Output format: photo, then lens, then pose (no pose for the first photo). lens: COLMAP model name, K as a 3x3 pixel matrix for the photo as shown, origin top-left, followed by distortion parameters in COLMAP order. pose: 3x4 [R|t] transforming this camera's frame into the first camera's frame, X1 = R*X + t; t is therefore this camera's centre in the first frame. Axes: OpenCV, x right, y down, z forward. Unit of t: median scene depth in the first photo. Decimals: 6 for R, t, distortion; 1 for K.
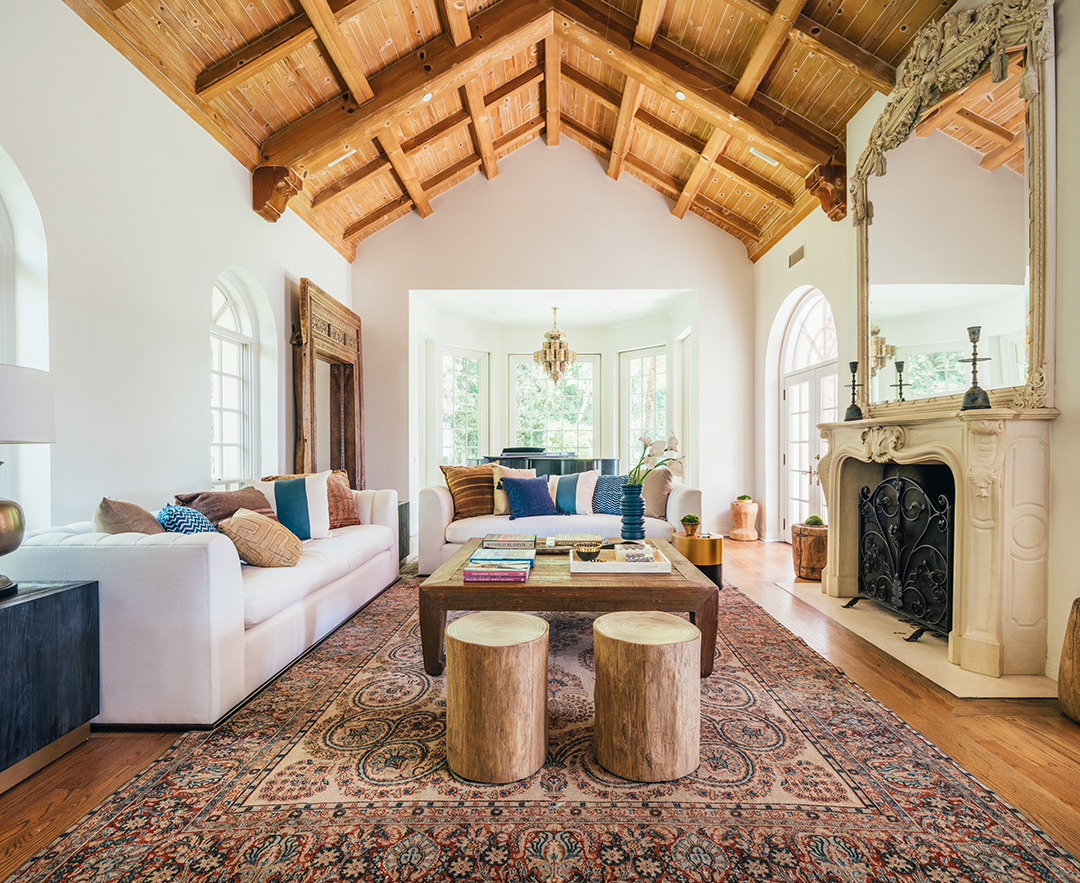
lens RADIAL K [[967.6, 0, 540.0], [0, 967.6, 441.5], [0, 0, 1]] dist [-0.000267, -0.000053]
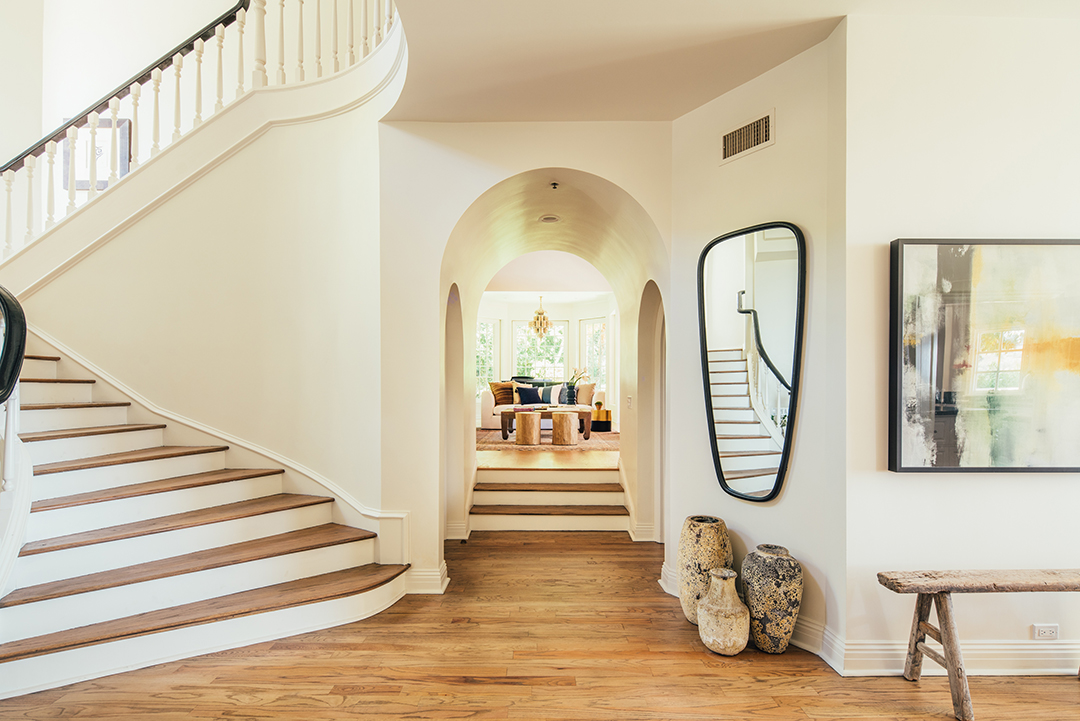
lens RADIAL K [[951.6, 0, 540.0], [0, 951.6, 360.5], [0, 0, 1]] dist [-0.000602, -0.013024]
pose [[0.999838, 0.004743, 0.017367, -0.024628], [-0.004360, 0.999748, -0.022020, 0.023682], [-0.017468, 0.021941, 0.999607, -1.130915]]
